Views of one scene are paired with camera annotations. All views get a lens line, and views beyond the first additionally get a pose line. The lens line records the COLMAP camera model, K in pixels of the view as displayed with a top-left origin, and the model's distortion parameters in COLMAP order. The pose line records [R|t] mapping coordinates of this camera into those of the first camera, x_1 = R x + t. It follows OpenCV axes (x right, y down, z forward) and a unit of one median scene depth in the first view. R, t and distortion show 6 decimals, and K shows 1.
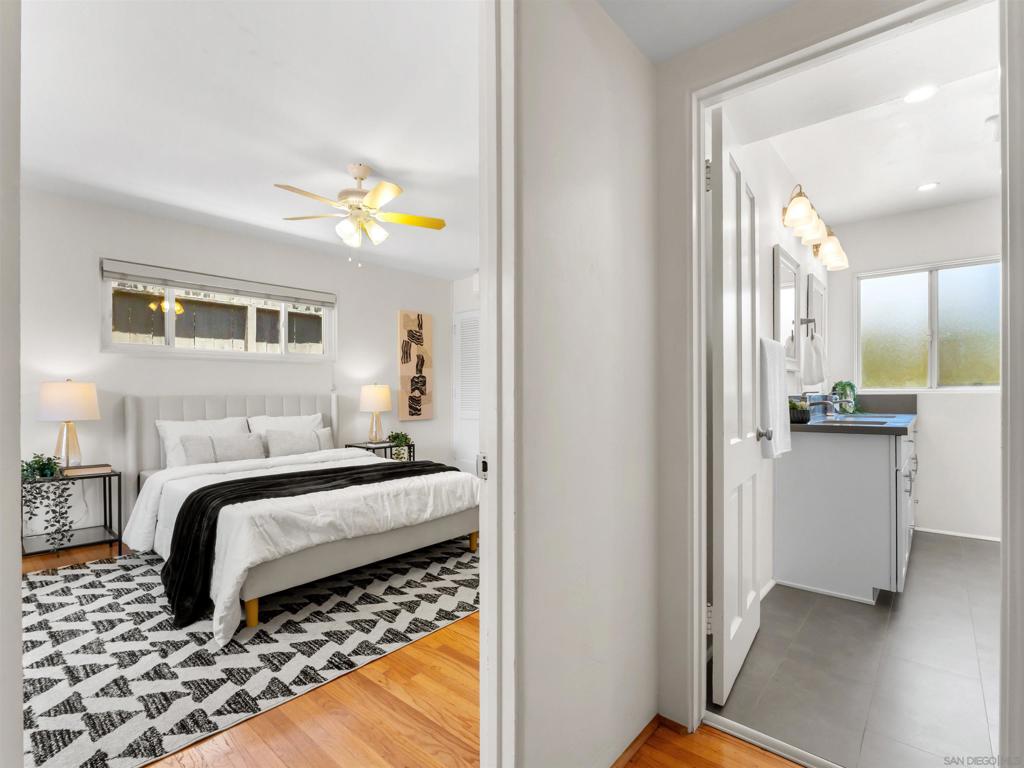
lens RADIAL K [[494.1, 0, 514.3], [0, 494.1, 395.8], [0, 0, 1]] dist [-0.006445, -0.001031]
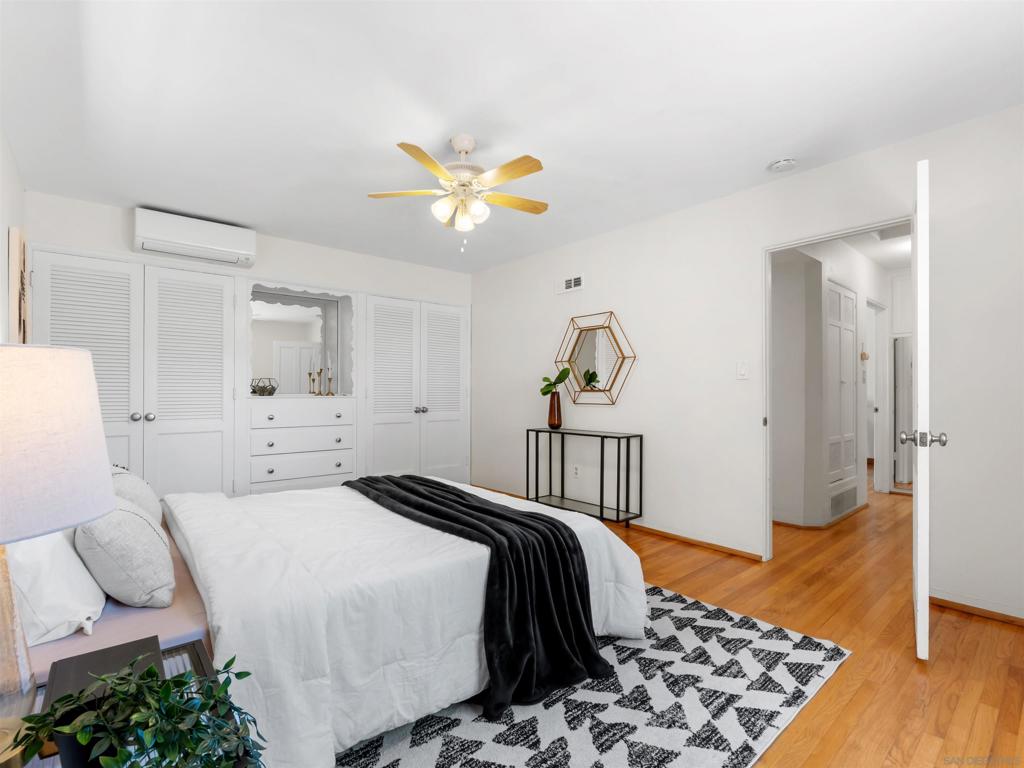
lens RADIAL K [[492.0, 0, 512.3], [0, 492.0, 391.8], [0, 0, 1]] dist [-0.005055, -0.001151]
pose [[0.139586, 0.002319, 0.990207, -1.194116], [0.004750, 0.999984, -0.003011, -0.008091], [-0.990199, 0.005124, 0.139573, 0.809258]]
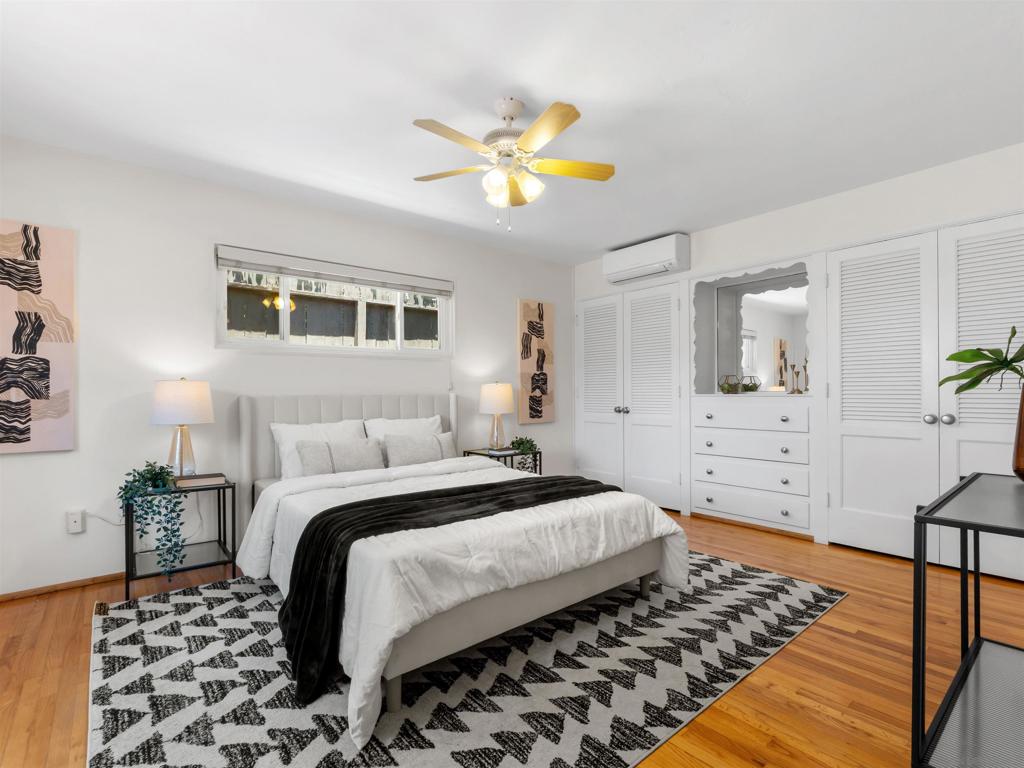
lens RADIAL K [[492.0, 0, 512.3], [0, 492.0, 391.8], [0, 0, 1]] dist [-0.005055, -0.001151]
pose [[0.986440, -0.003689, -0.164079, -0.185676], [0.002424, 0.999966, -0.007905, 0.000148], [0.164102, 0.007400, 0.986416, 0.238962]]
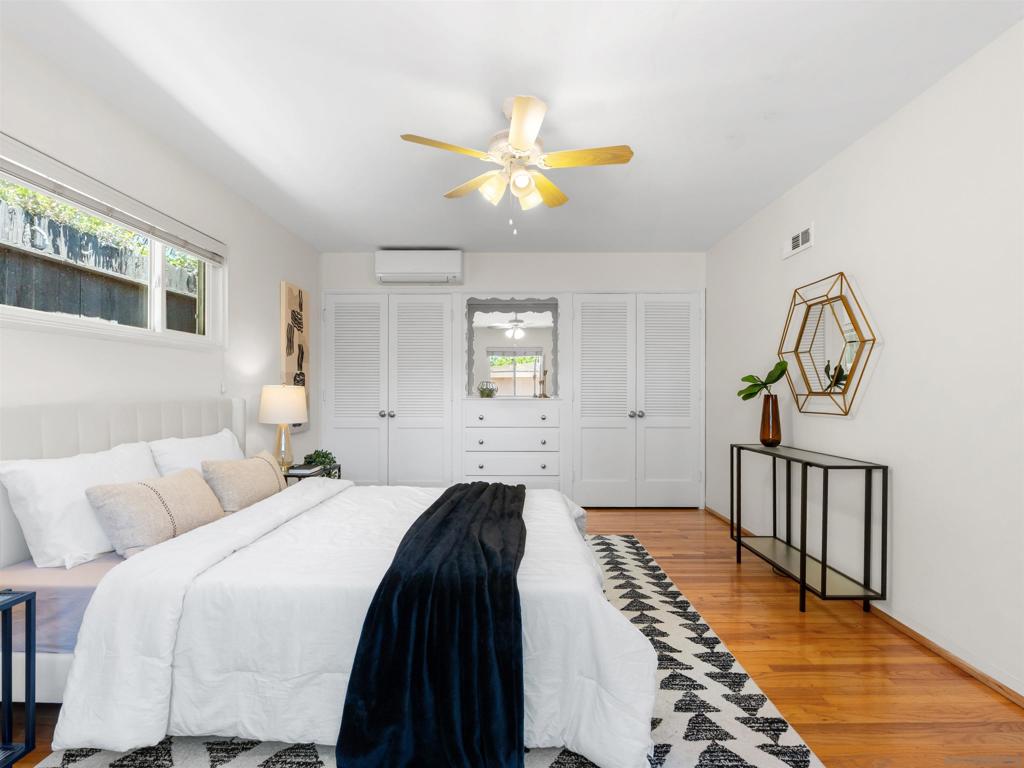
lens RADIAL K [[492.0, 0, 512.3], [0, 492.0, 391.8], [0, 0, 1]] dist [-0.005055, -0.001151]
pose [[0.756088, 0.002620, 0.654464, -0.829607], [0.001613, 0.999981, -0.005866, -0.013505], [-0.654468, 0.005491, 0.756070, 0.441755]]
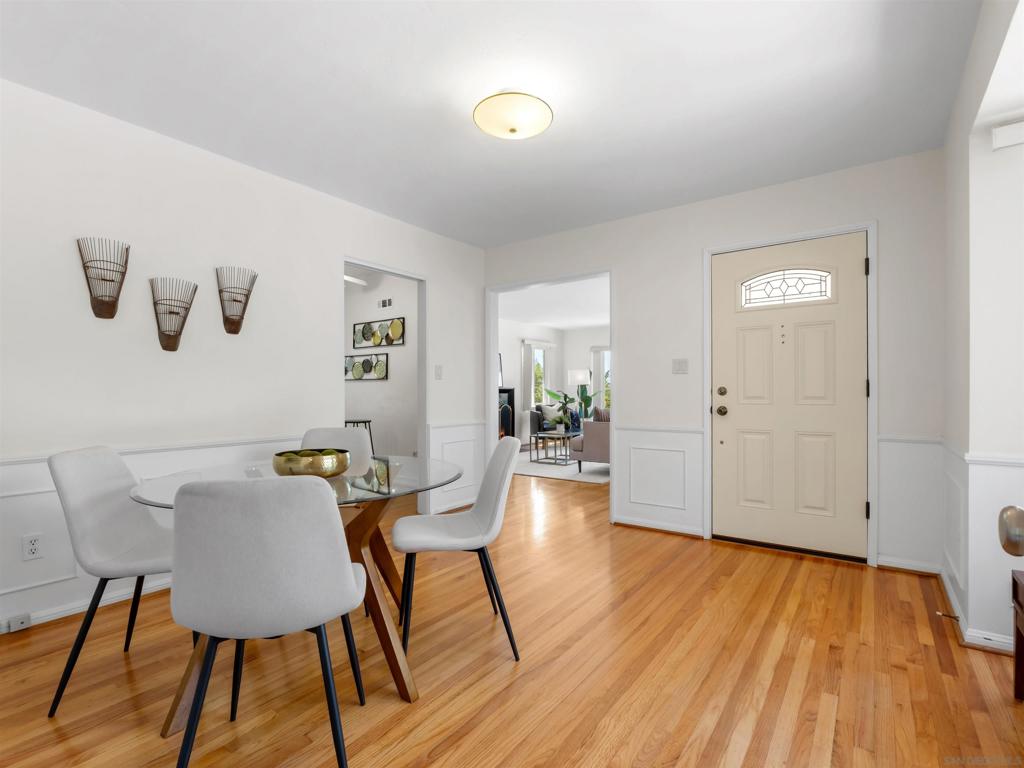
lens RADIAL K [[492.0, 0, 512.3], [0, 492.0, 391.8], [0, 0, 1]] dist [-0.005055, -0.001151]
pose [[-0.077740, 0.000475, 0.996974, -1.673937], [0.008777, 0.999961, 0.000208, 0.013144], [-0.996935, 0.008766, -0.077741, 0.489145]]
